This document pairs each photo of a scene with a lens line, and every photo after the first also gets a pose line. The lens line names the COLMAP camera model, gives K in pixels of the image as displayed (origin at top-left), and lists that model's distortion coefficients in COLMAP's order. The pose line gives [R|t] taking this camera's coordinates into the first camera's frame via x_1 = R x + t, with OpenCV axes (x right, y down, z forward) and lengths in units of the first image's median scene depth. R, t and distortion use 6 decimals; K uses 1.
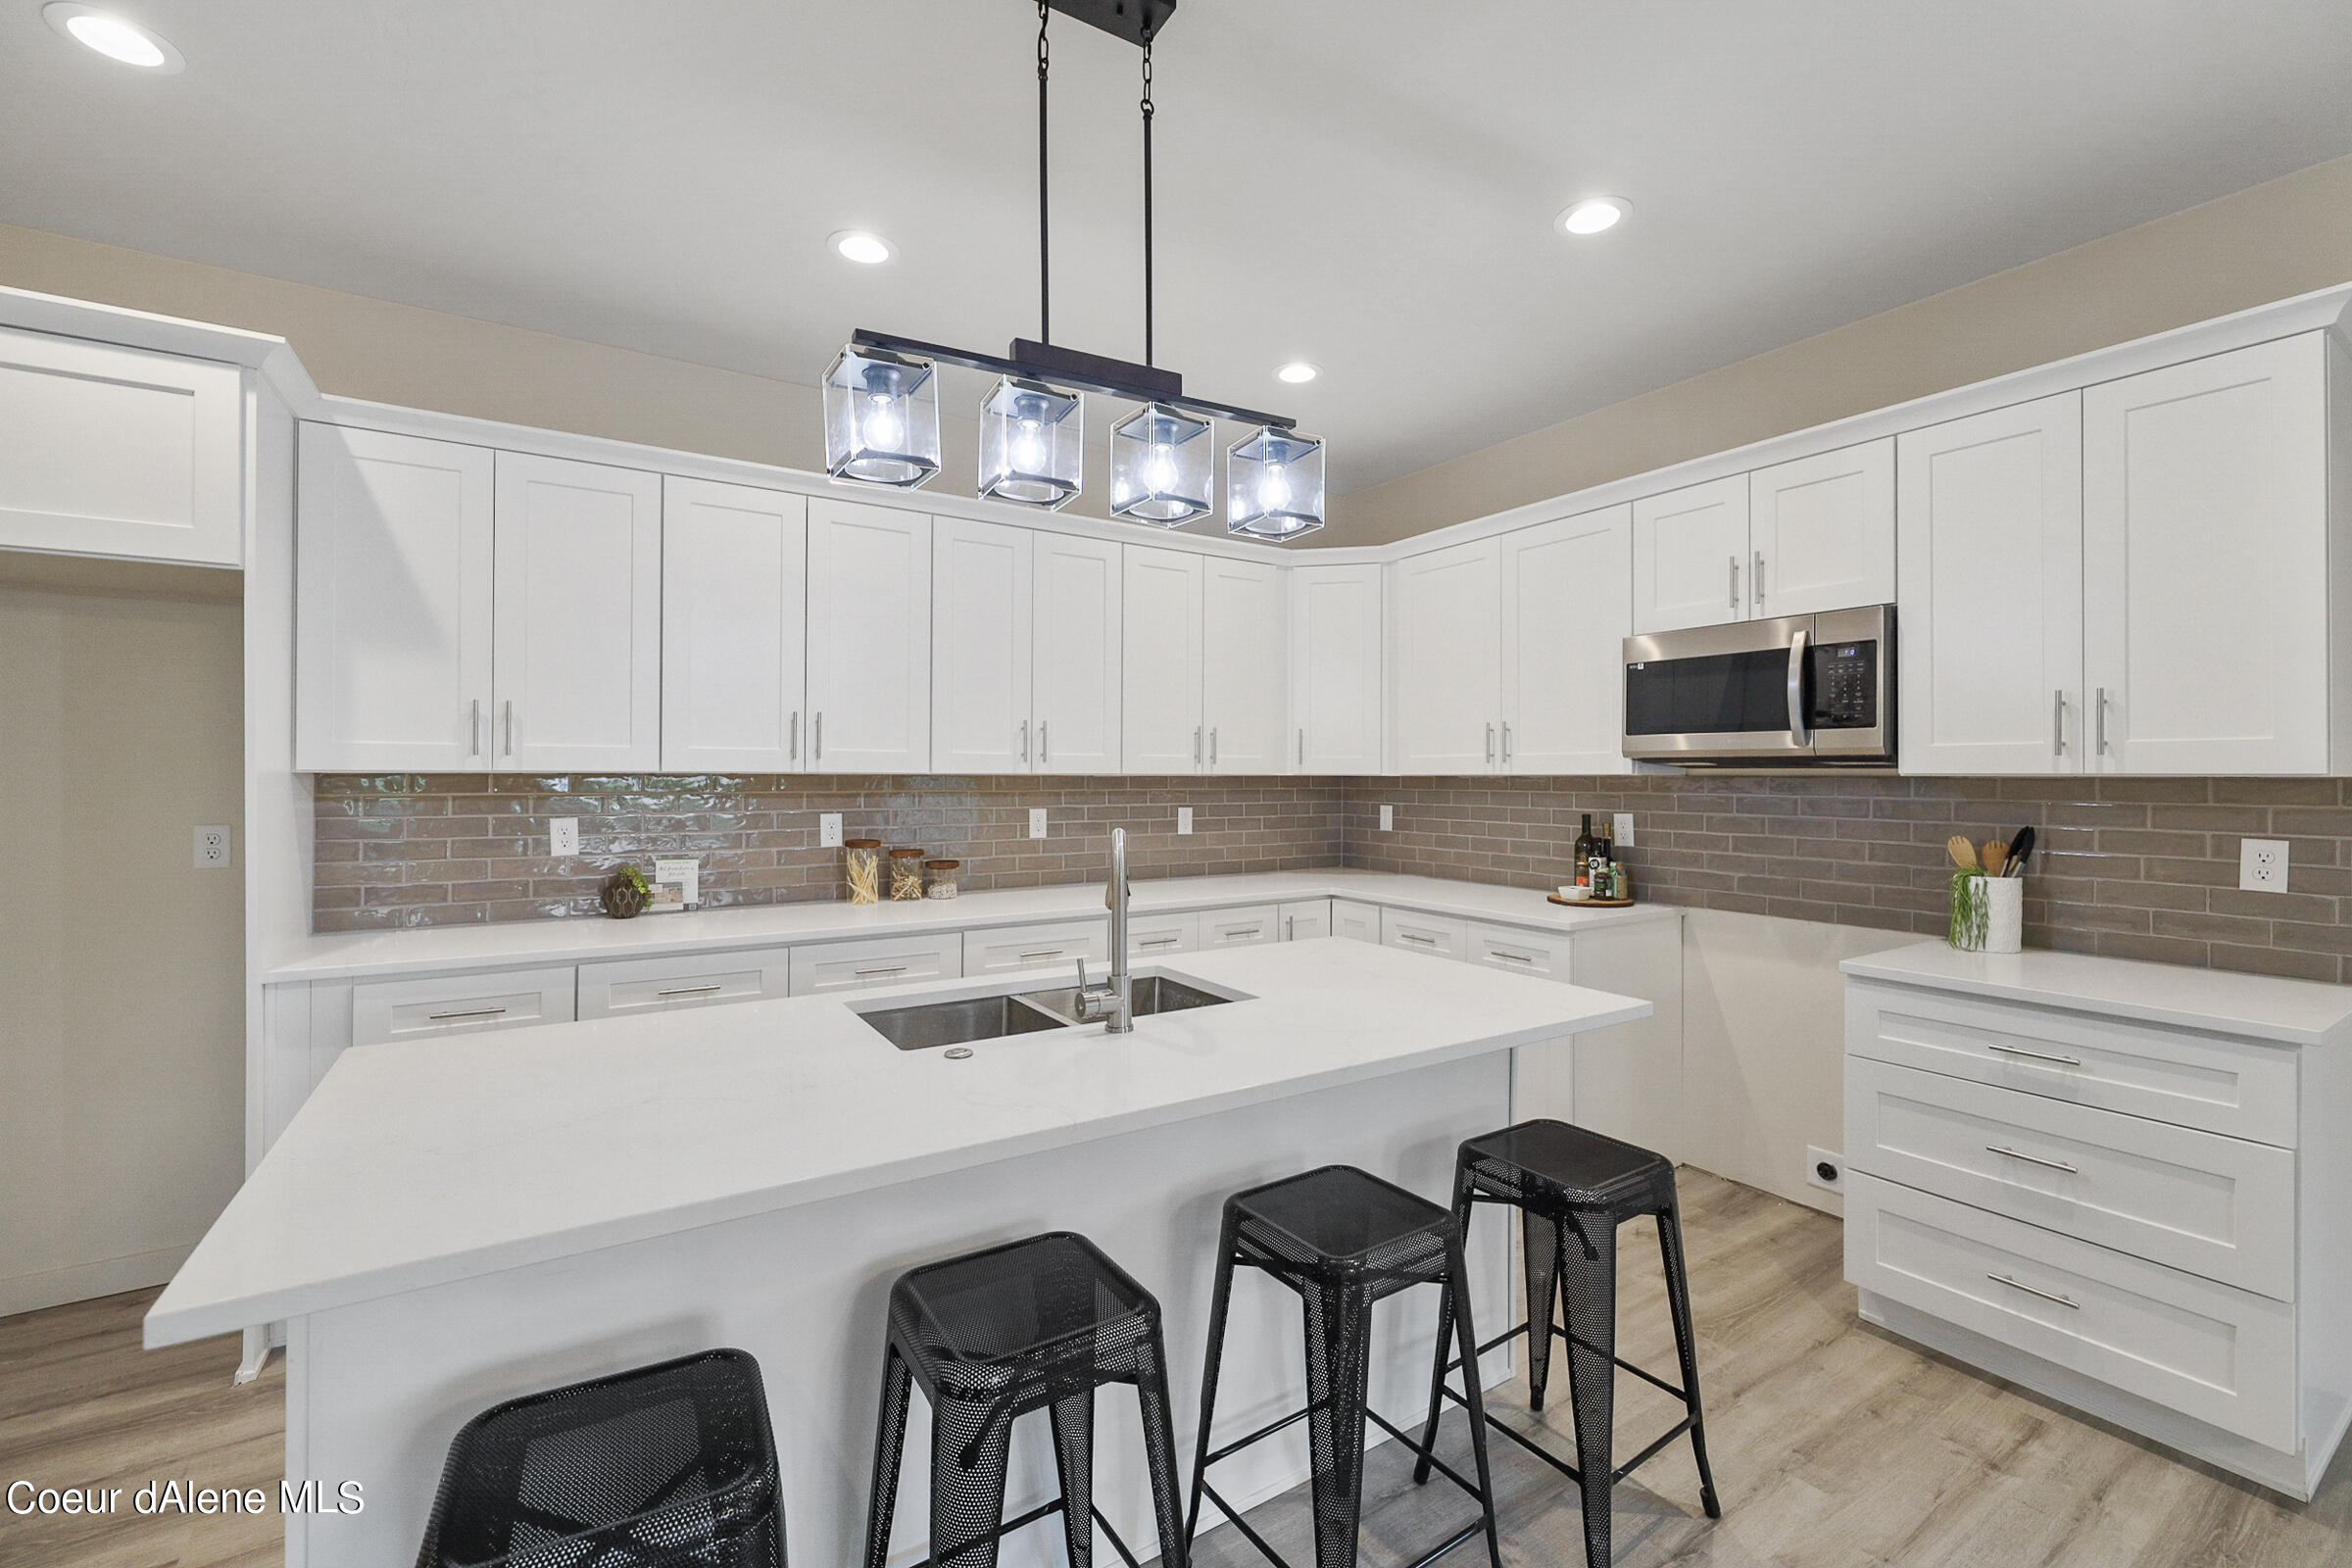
lens RADIAL K [[993.3, 0, 1177.0], [0, 993.3, 779.8], [0, 0, 1]] dist [0.003020, -0.000675]
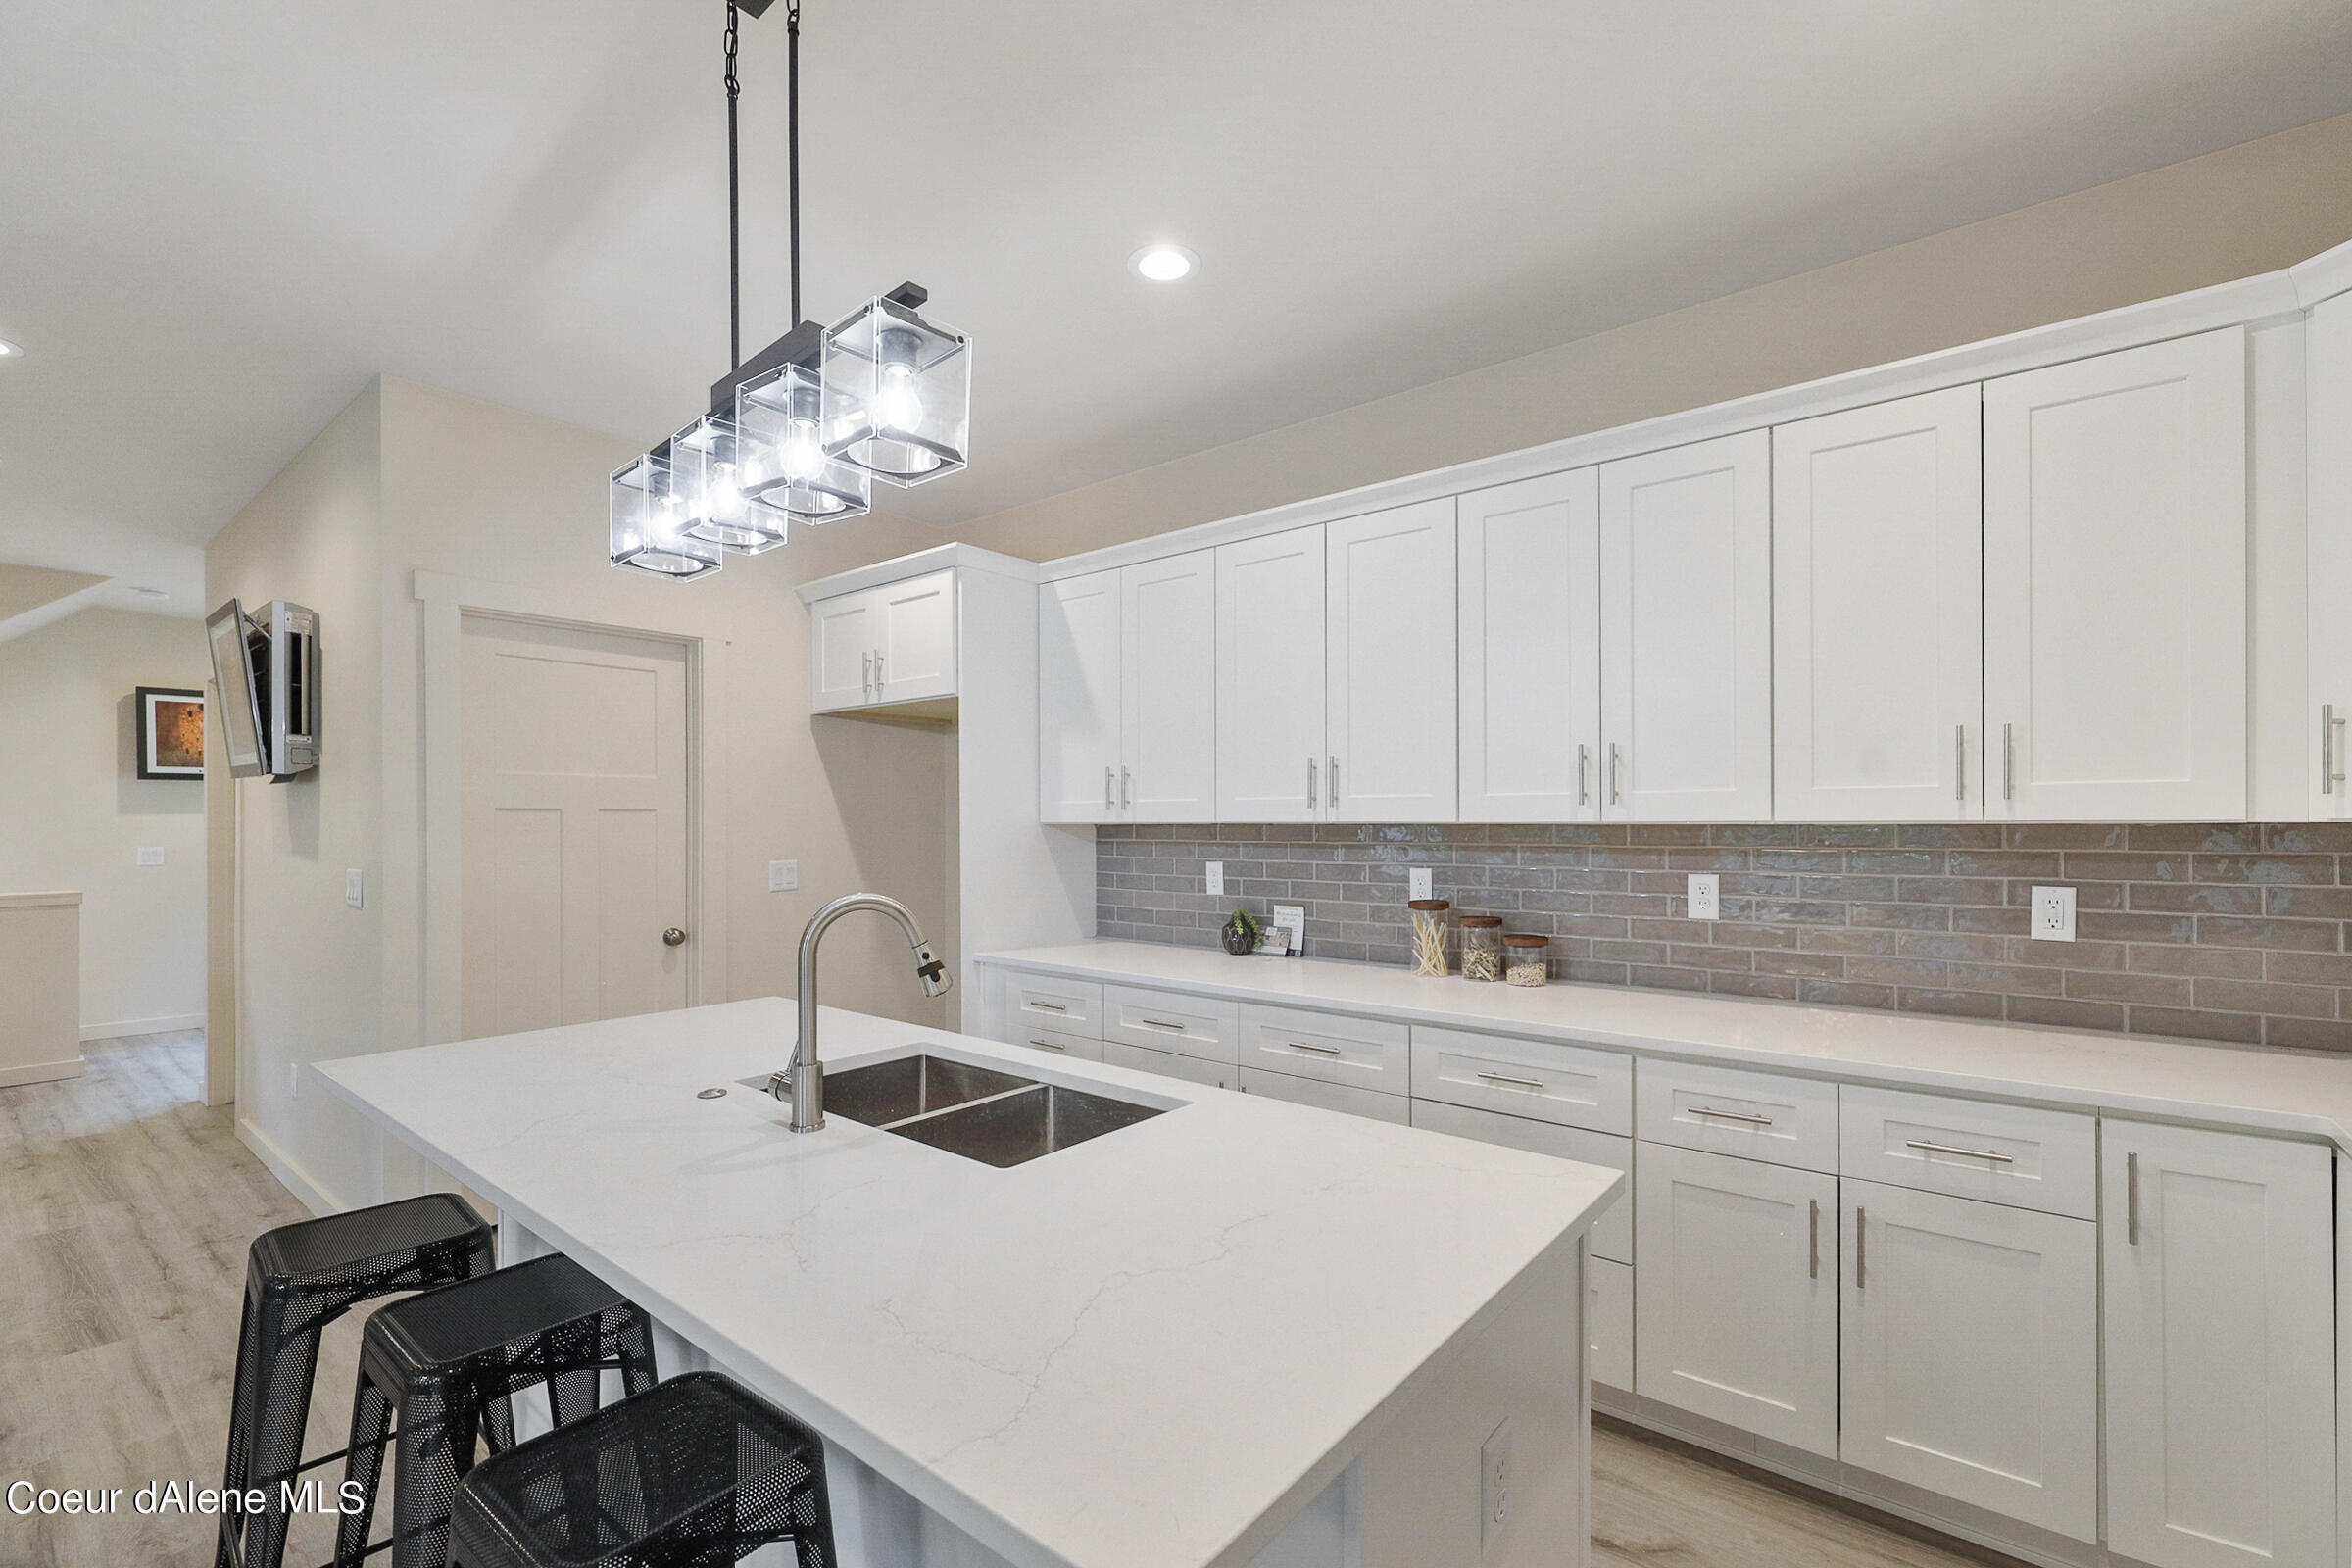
lens RADIAL K [[993.3, 0, 1201.1], [0, 993.3, 825.9], [0, 0, 1]] dist [0.003020, -0.000675]
pose [[0.326372, -0.001793, -0.945240, 0.456817], [-0.001526, 0.999996, -0.002424, -0.001272], [0.945240, 0.002233, 0.326368, 0.573285]]
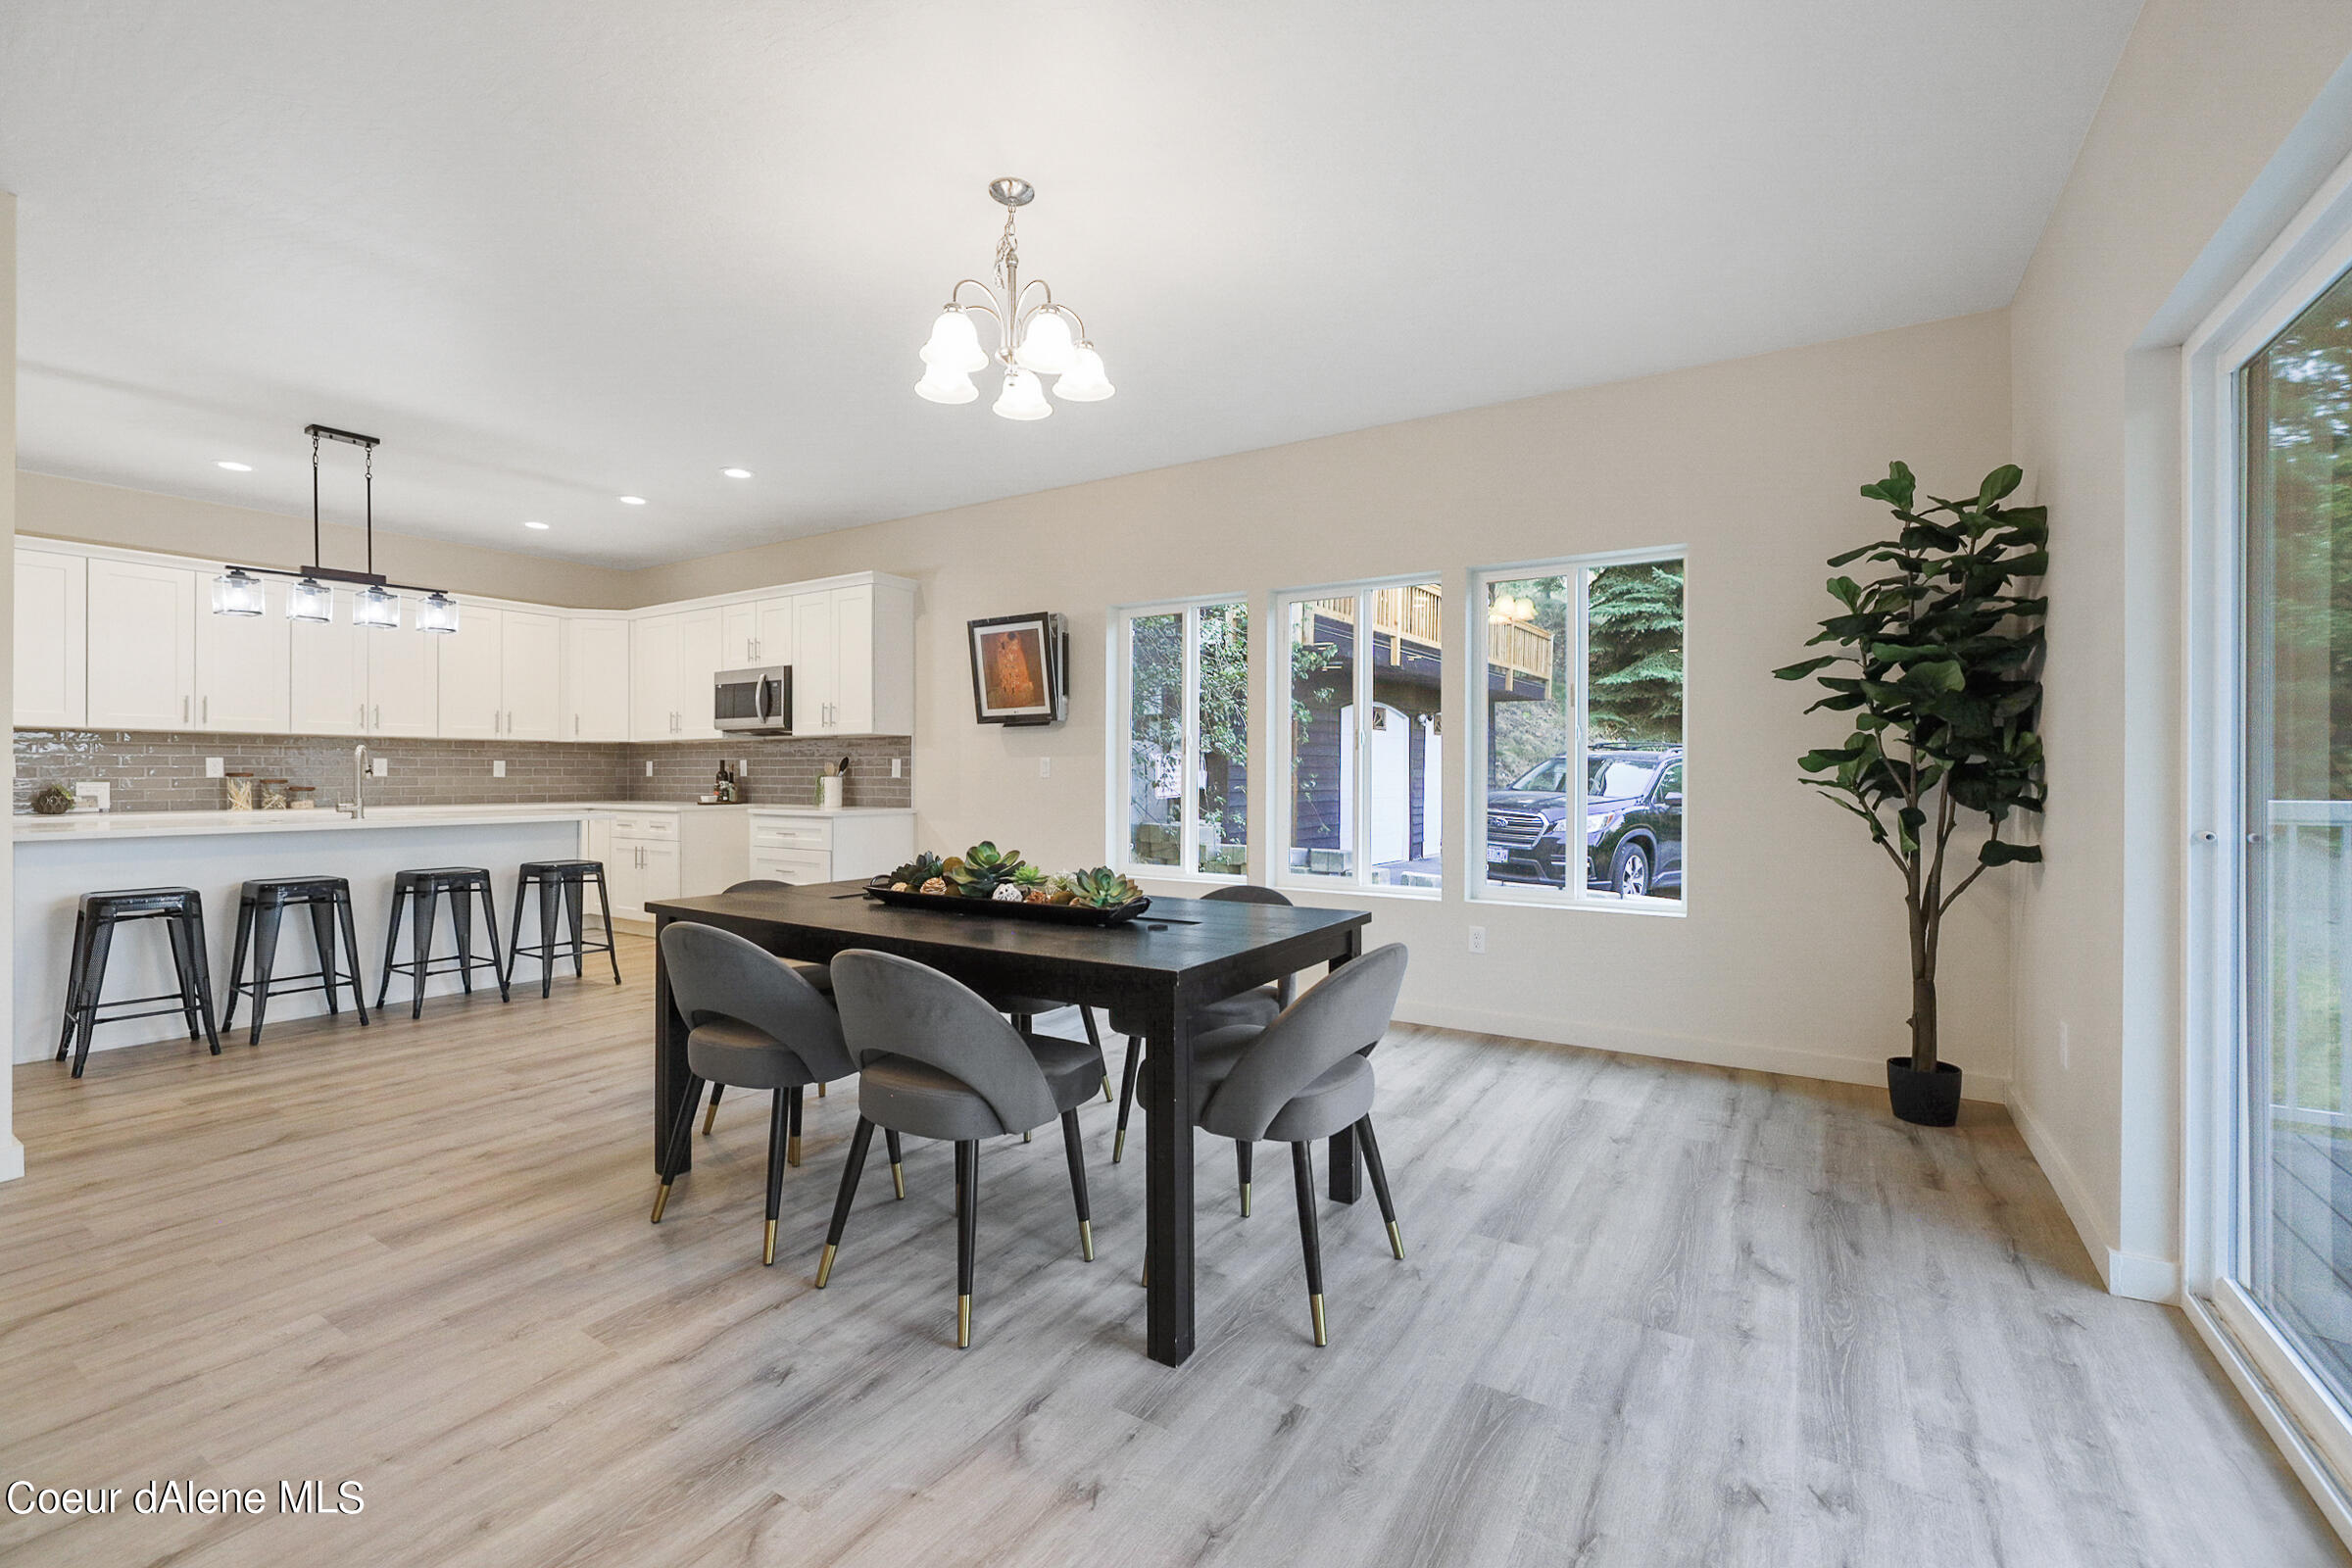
lens RADIAL K [[993.3, 0, 1179.4], [0, 993.3, 779.0], [0, 0, 1]] dist [0.003020, -0.000675]
pose [[0.905927, -0.004776, 0.423407, 0.440588], [0.004626, 0.999988, 0.001382, 0.081207], [-0.423409, 0.000706, 0.905938, -1.284767]]
